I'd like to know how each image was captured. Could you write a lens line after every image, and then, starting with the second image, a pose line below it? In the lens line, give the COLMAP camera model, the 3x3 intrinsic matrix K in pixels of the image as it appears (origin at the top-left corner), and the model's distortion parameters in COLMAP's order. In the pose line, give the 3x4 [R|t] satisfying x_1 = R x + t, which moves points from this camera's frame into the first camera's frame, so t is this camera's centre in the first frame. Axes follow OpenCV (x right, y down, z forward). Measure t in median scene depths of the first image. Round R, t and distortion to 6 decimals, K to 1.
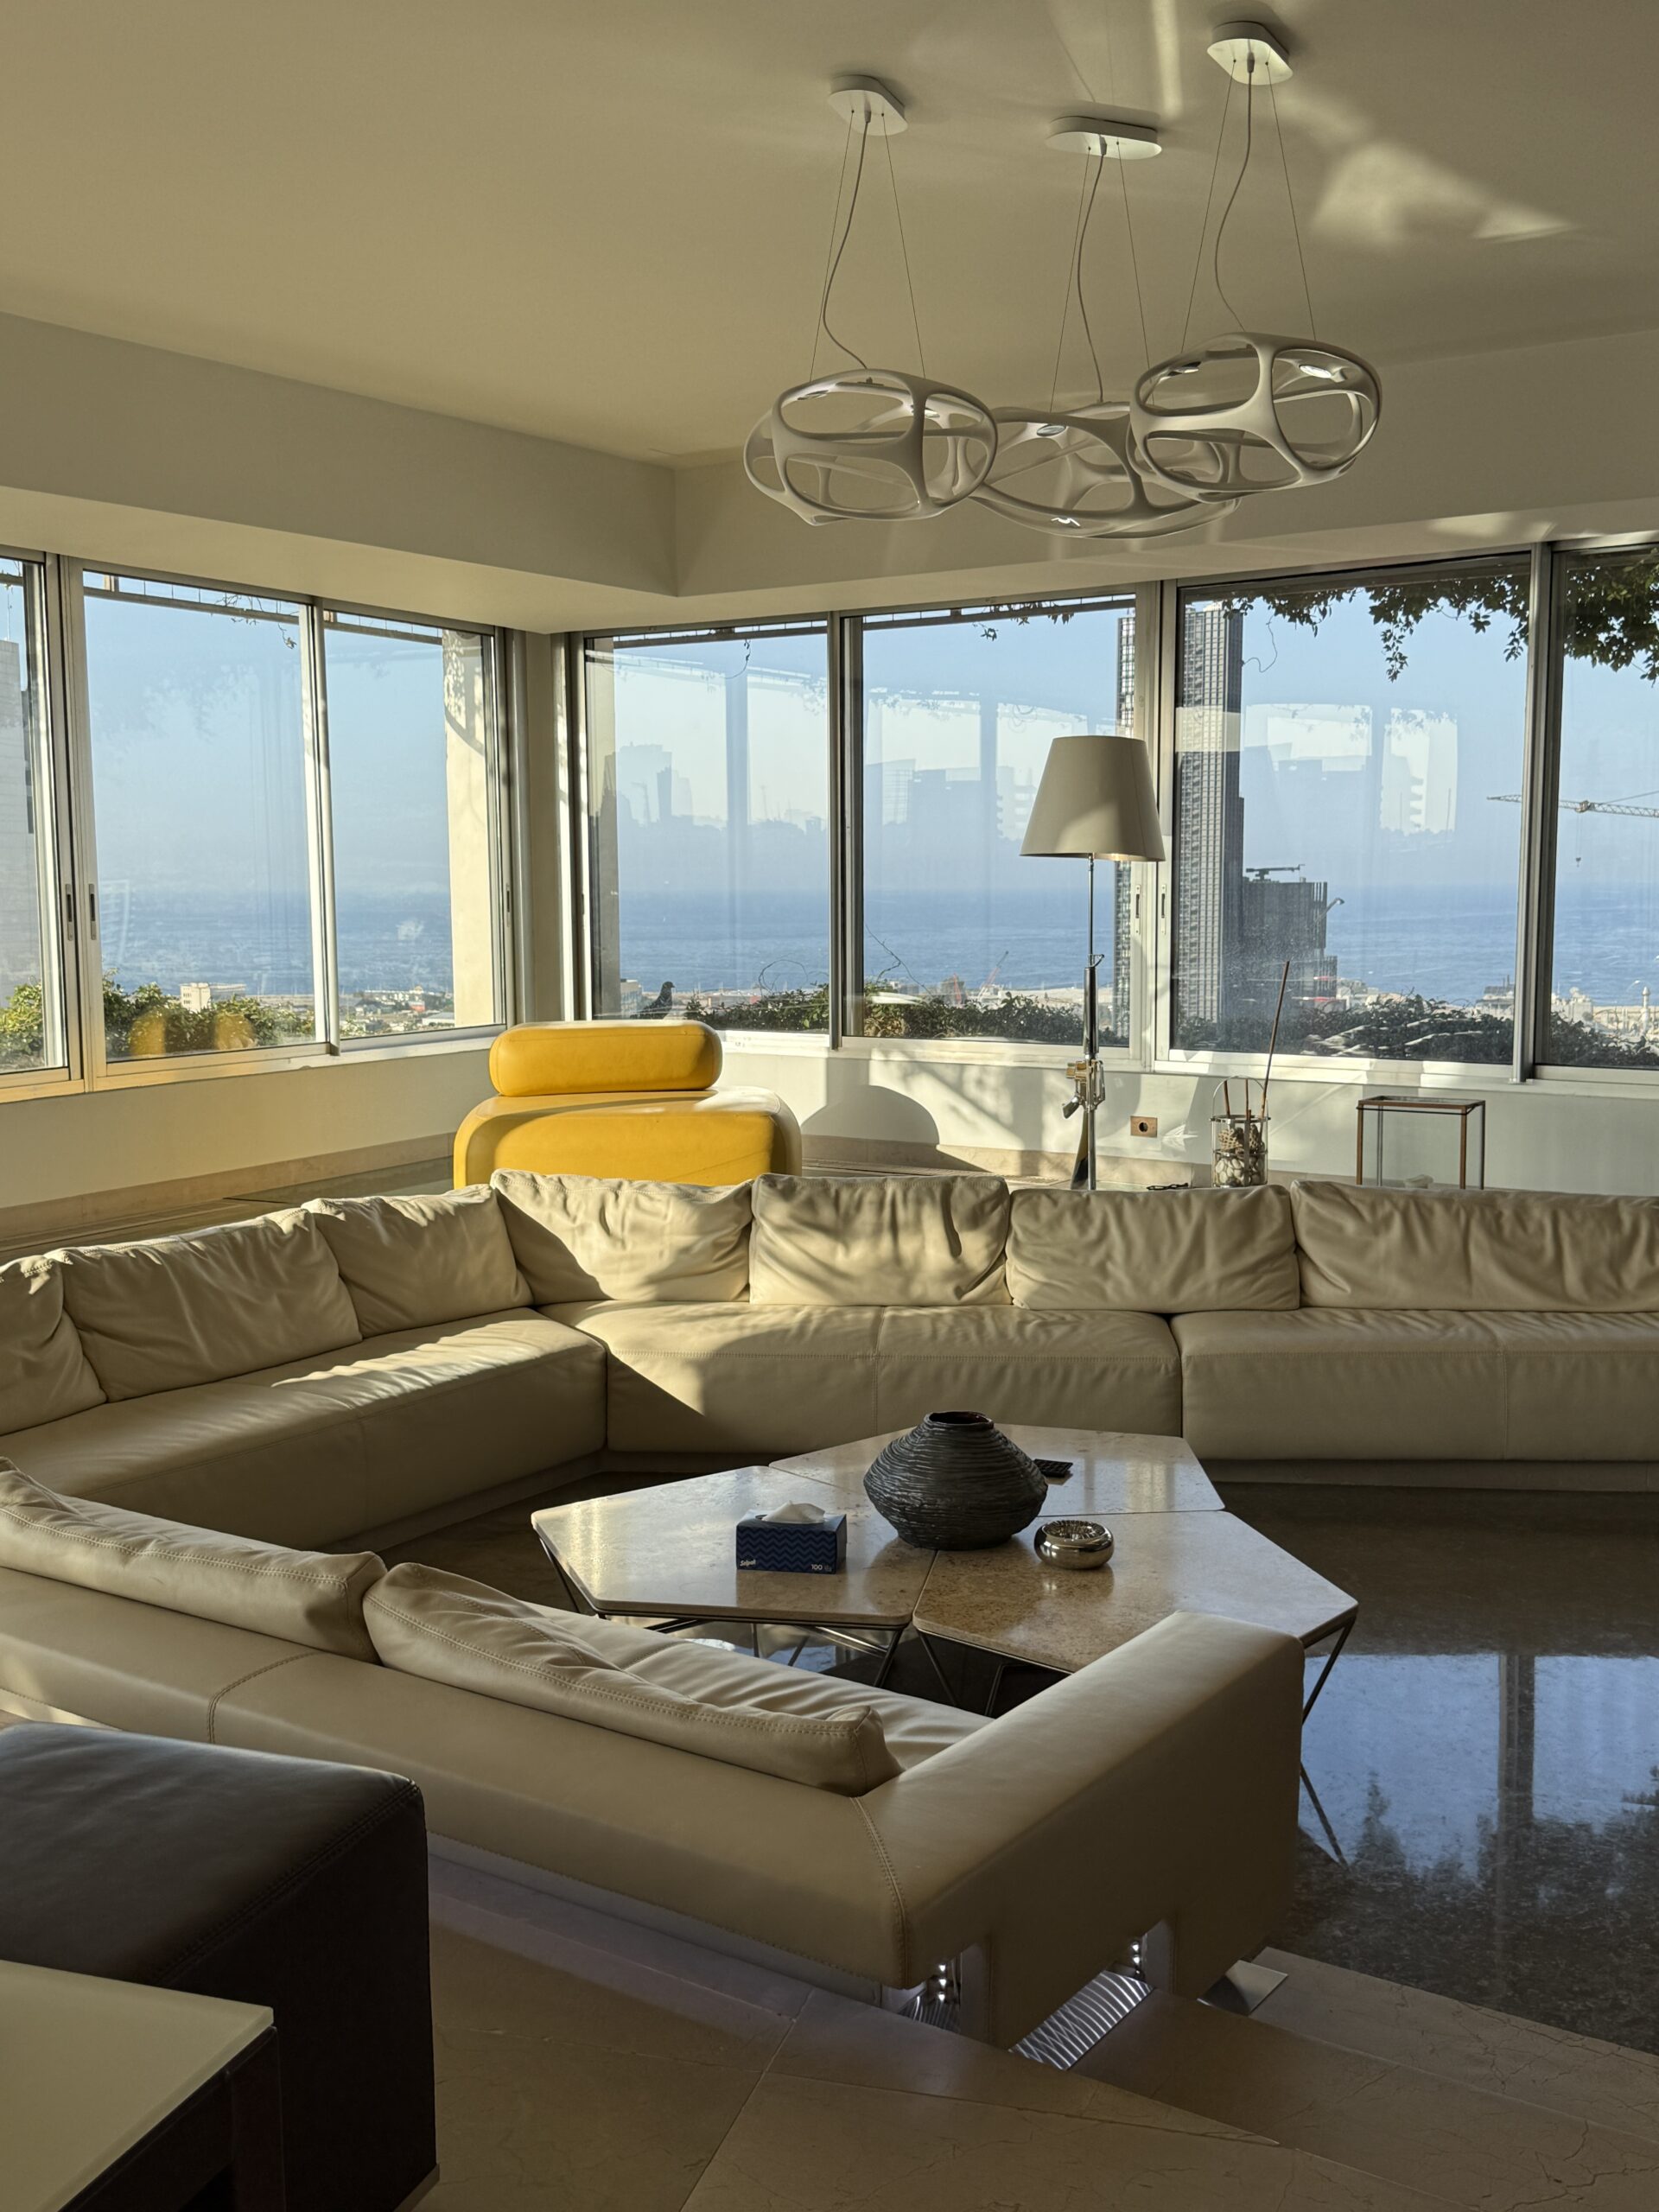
lens RADIAL K [[2137.8, 0, 829.5], [0, 2137.8, 1106.0], [0, 0, 1]] dist [0.155804, -0.367980]
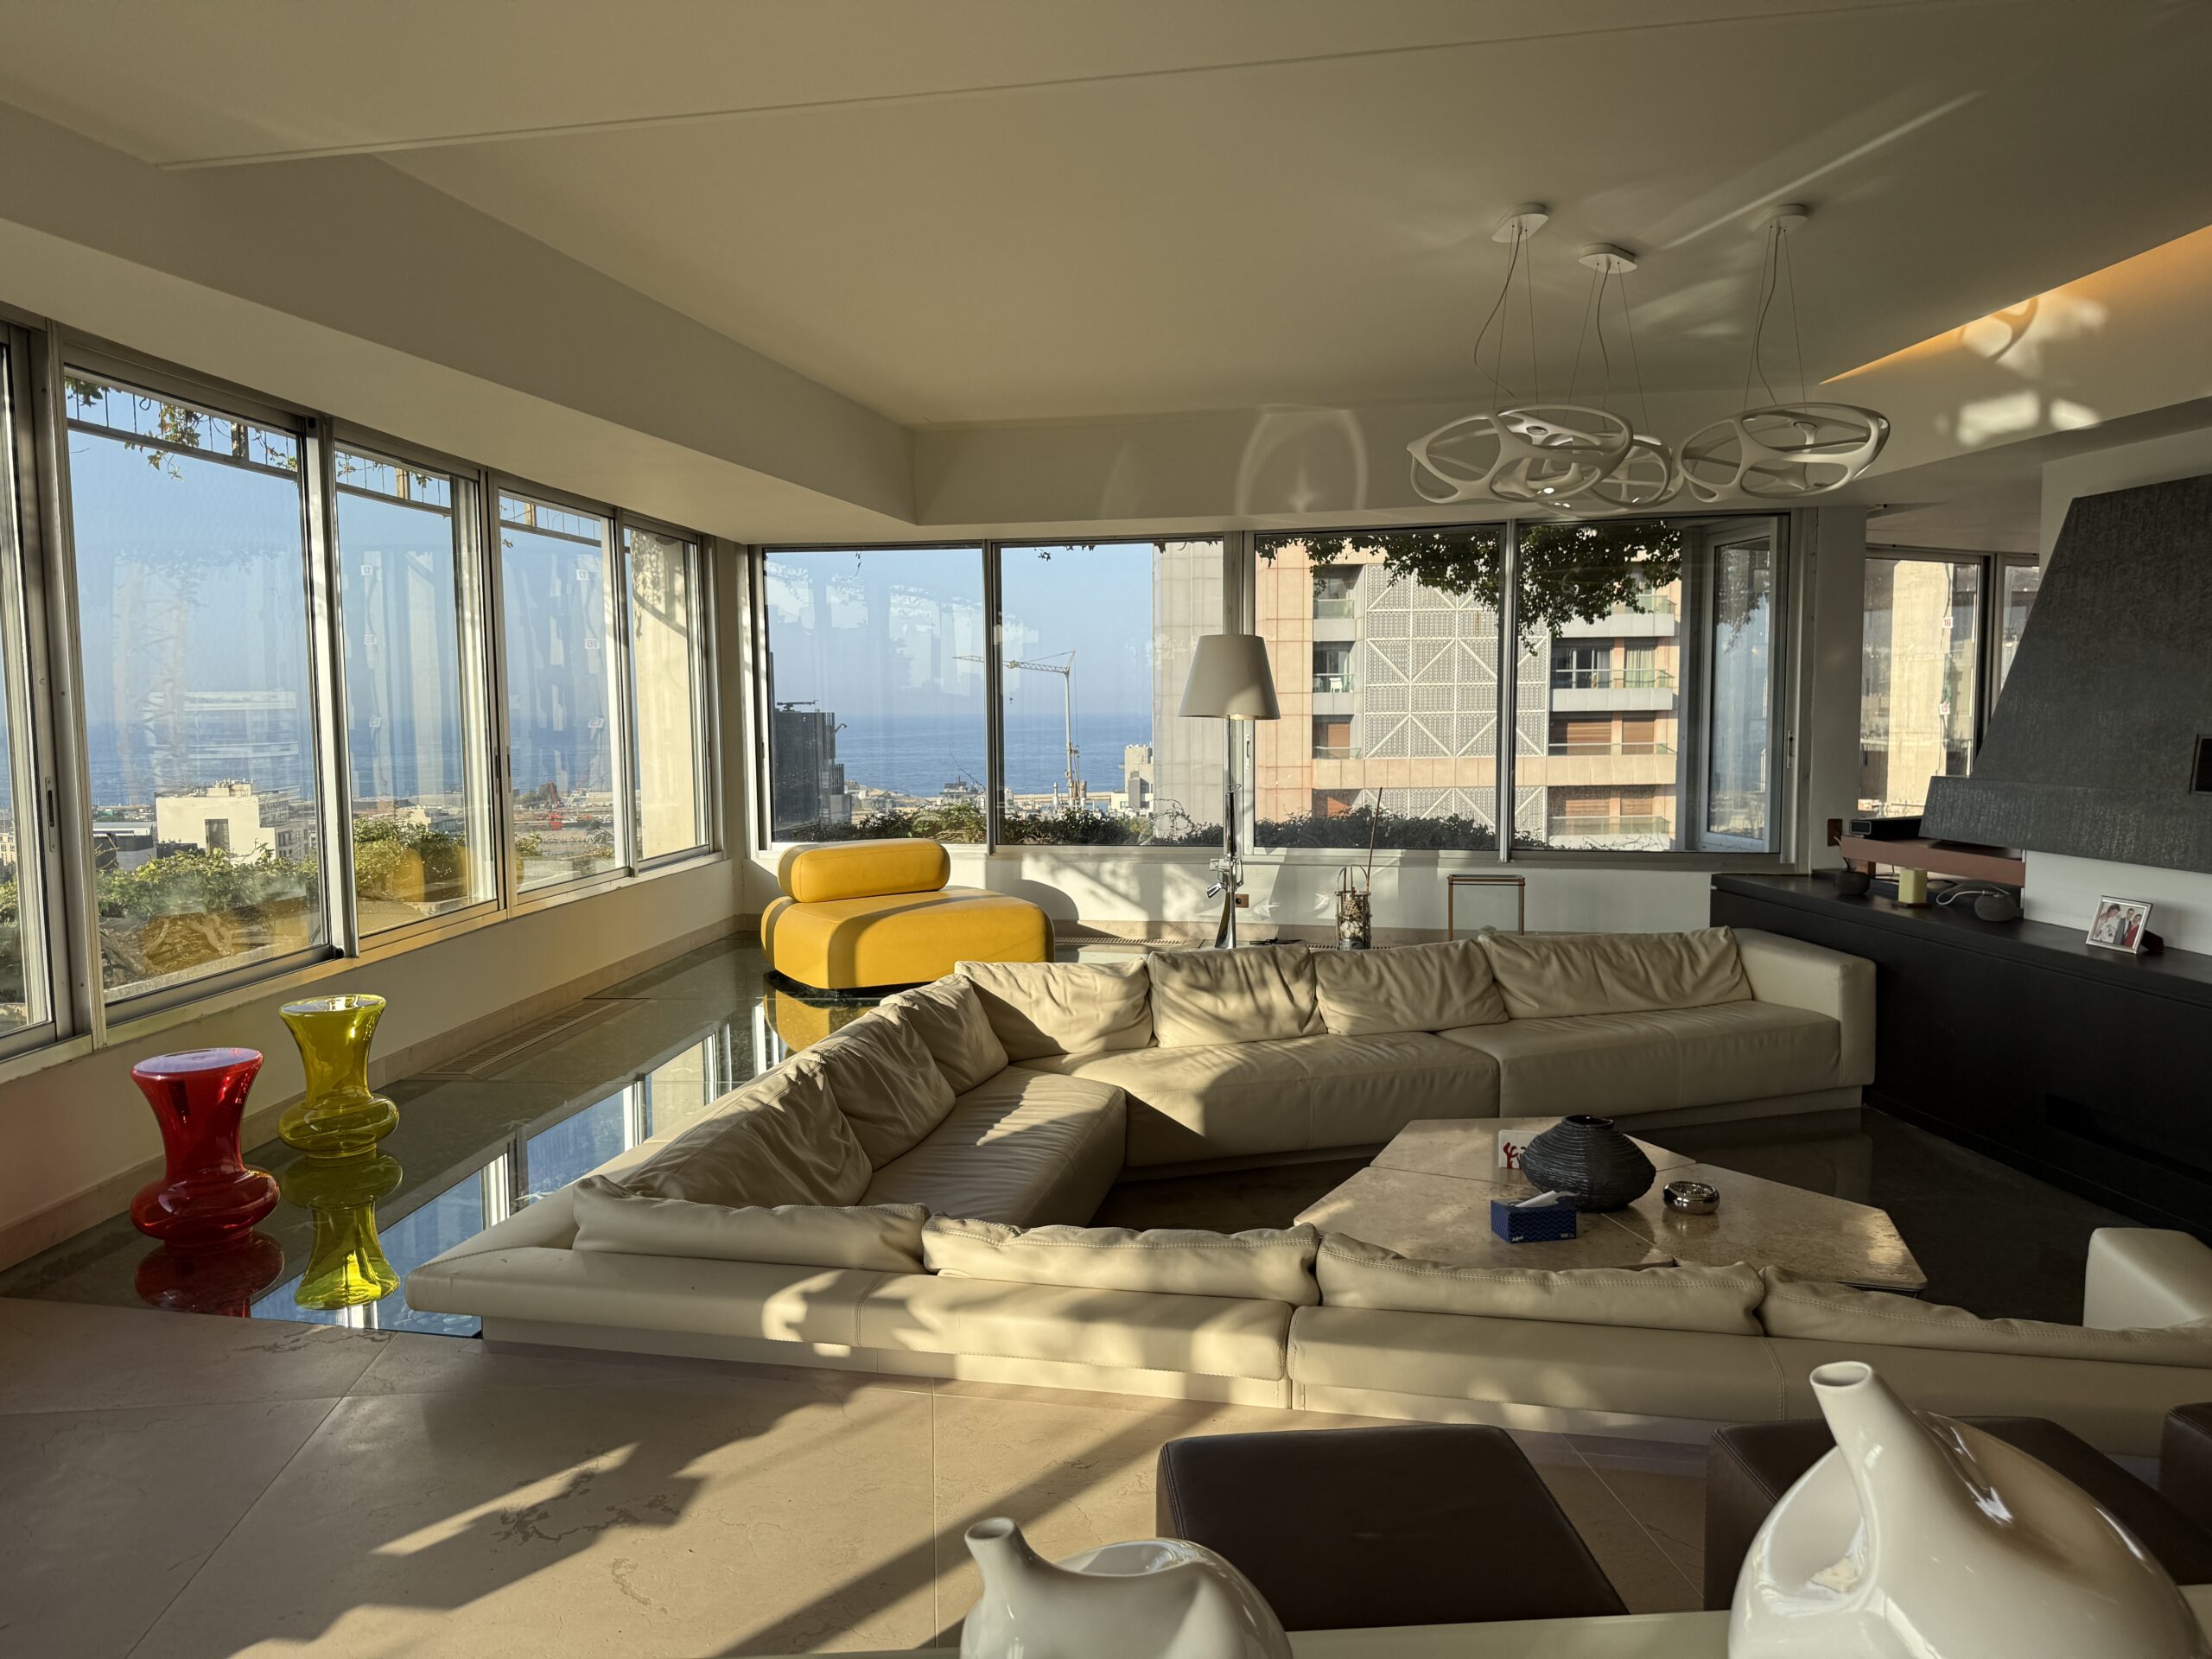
lens RADIAL K [[1517.6, 0, 1106.0], [0, 1517.6, 829.5], [0, 0, 1]] dist [0.119631, -0.193197]
pose [[0.926366, -0.031924, 0.375268, -0.433174], [0.042309, 0.998915, -0.019466, -0.030253], [-0.374240, 0.033910, 0.926712, 0.106707]]
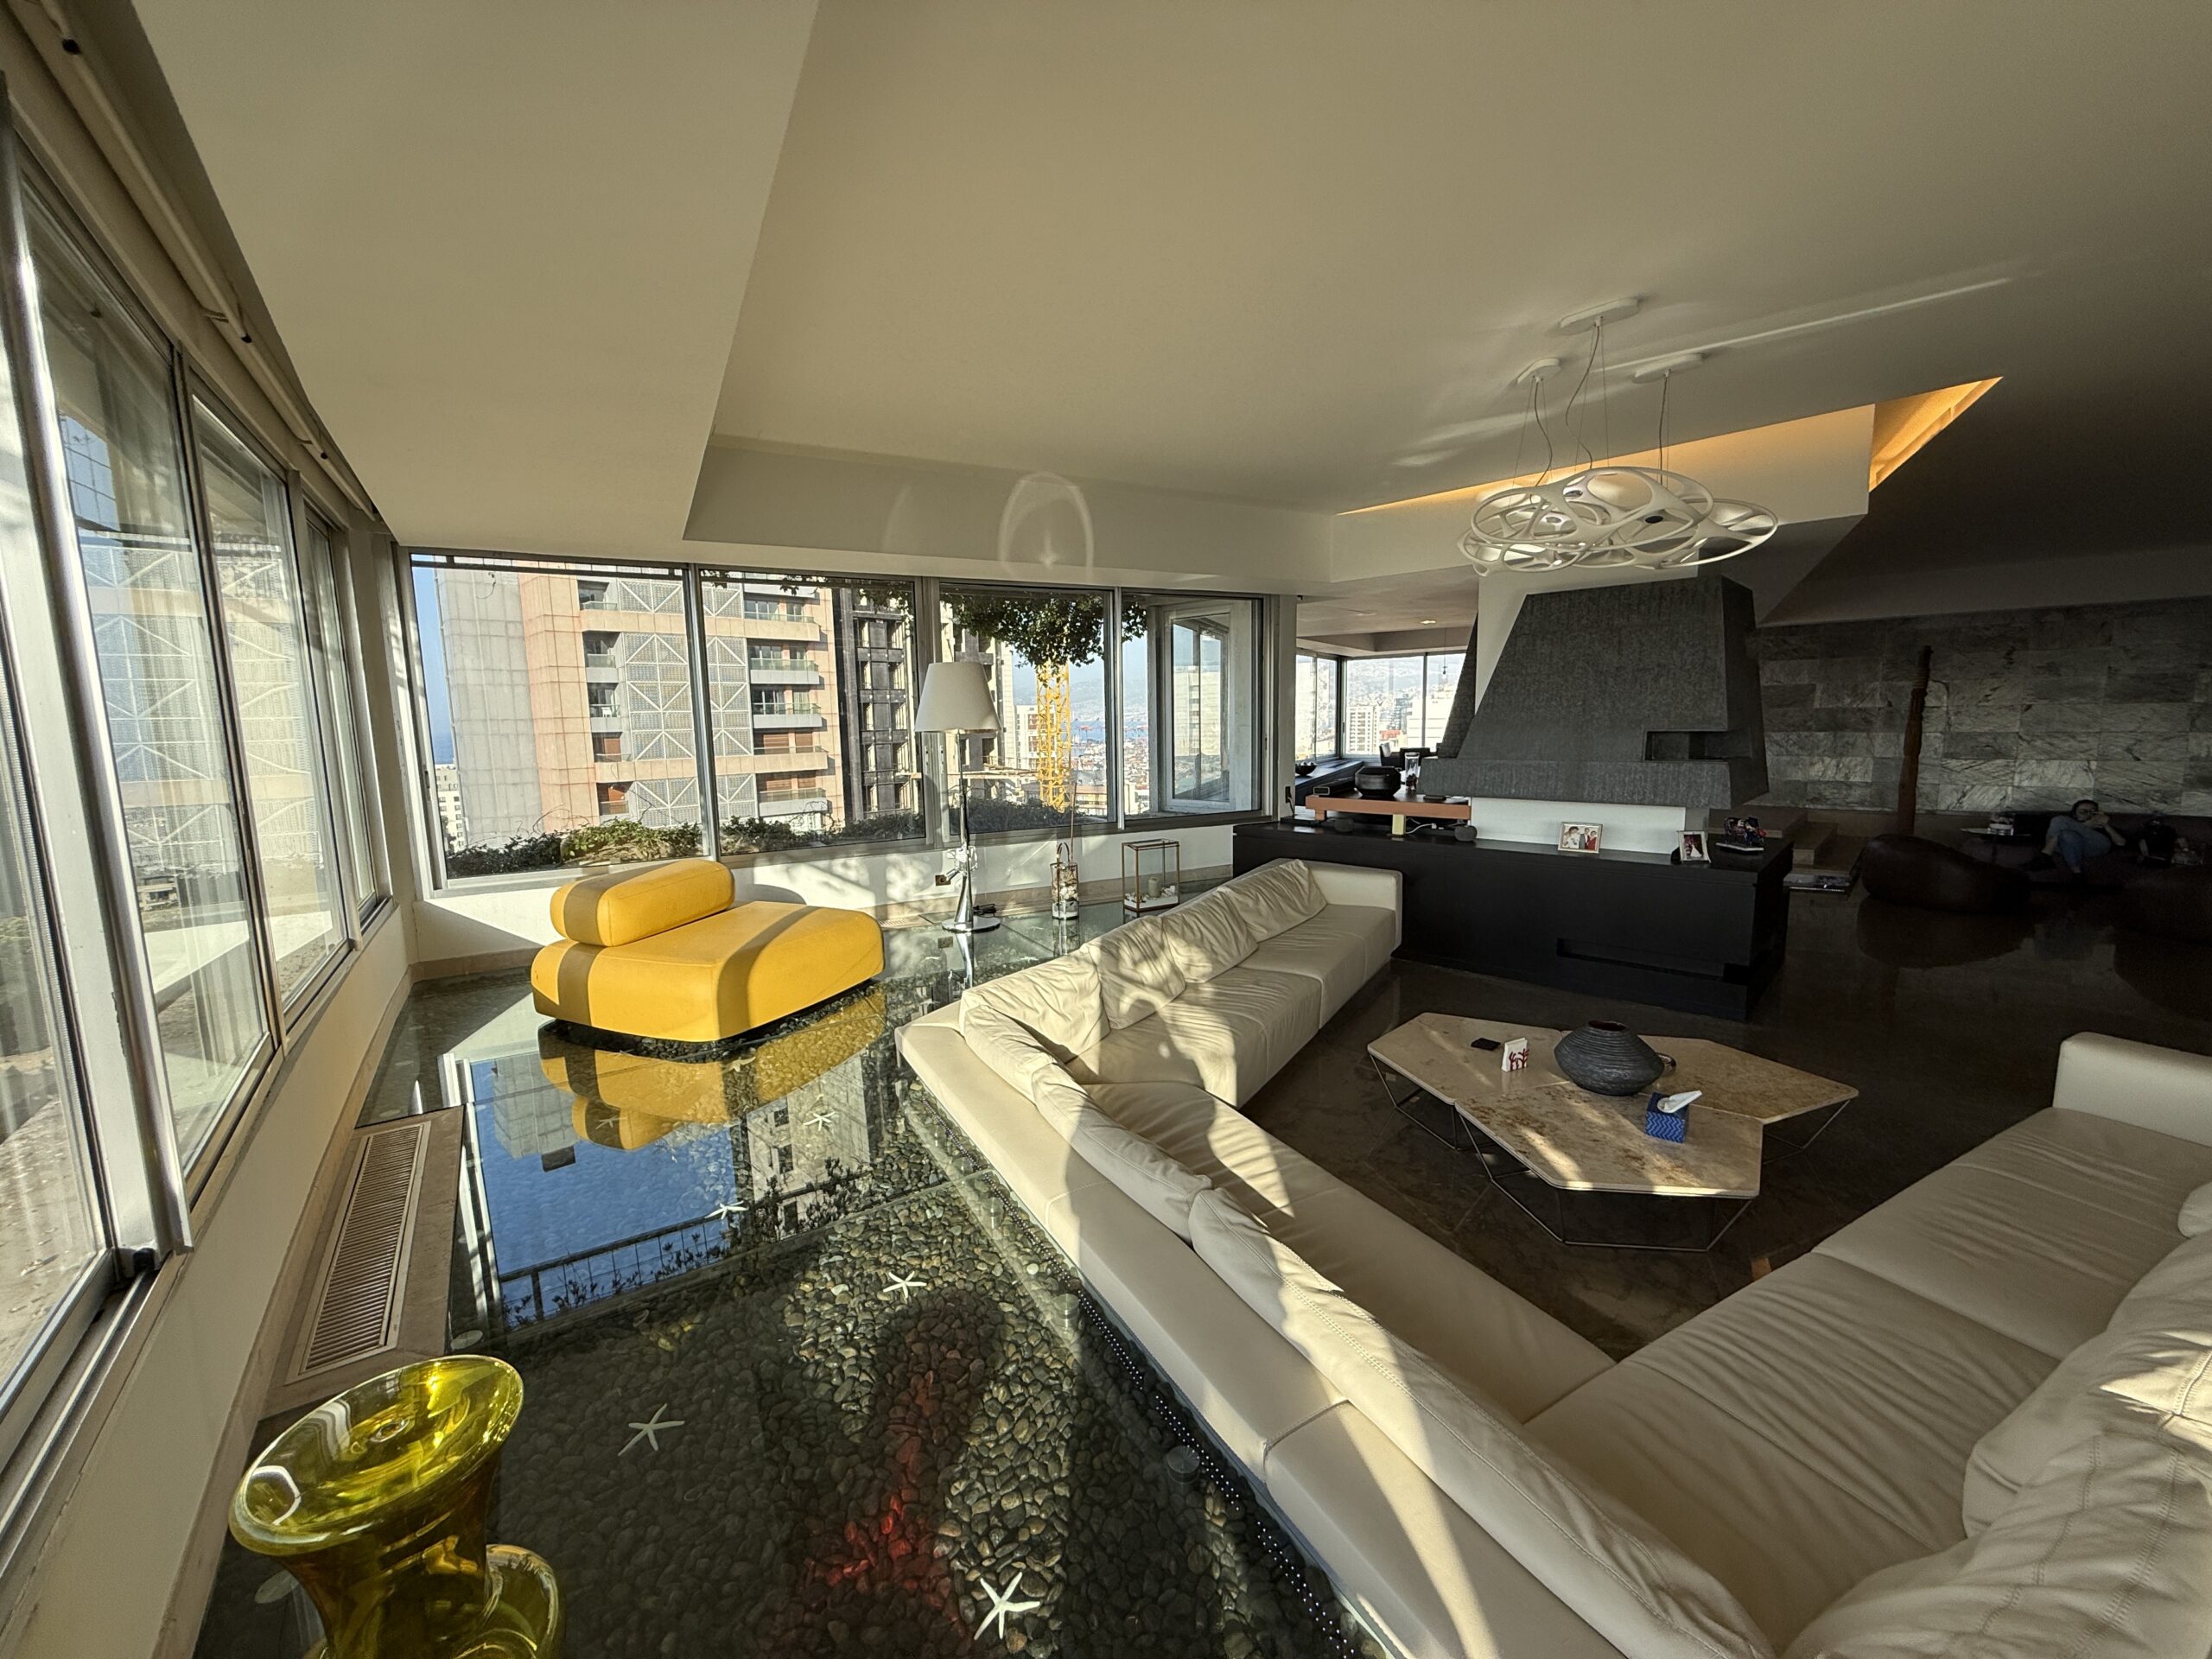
lens RADIAL K [[869.8, 0, 1095.9], [0, 869.8, 823.4], [0, 0, 1]] dist [0.000138, -0.000210]
pose [[0.472738, -0.112000, 0.874056, -0.574793], [0.110001, 0.991632, 0.067571, -0.097983], [-0.874310, 0.064204, 0.481103, 0.724241]]
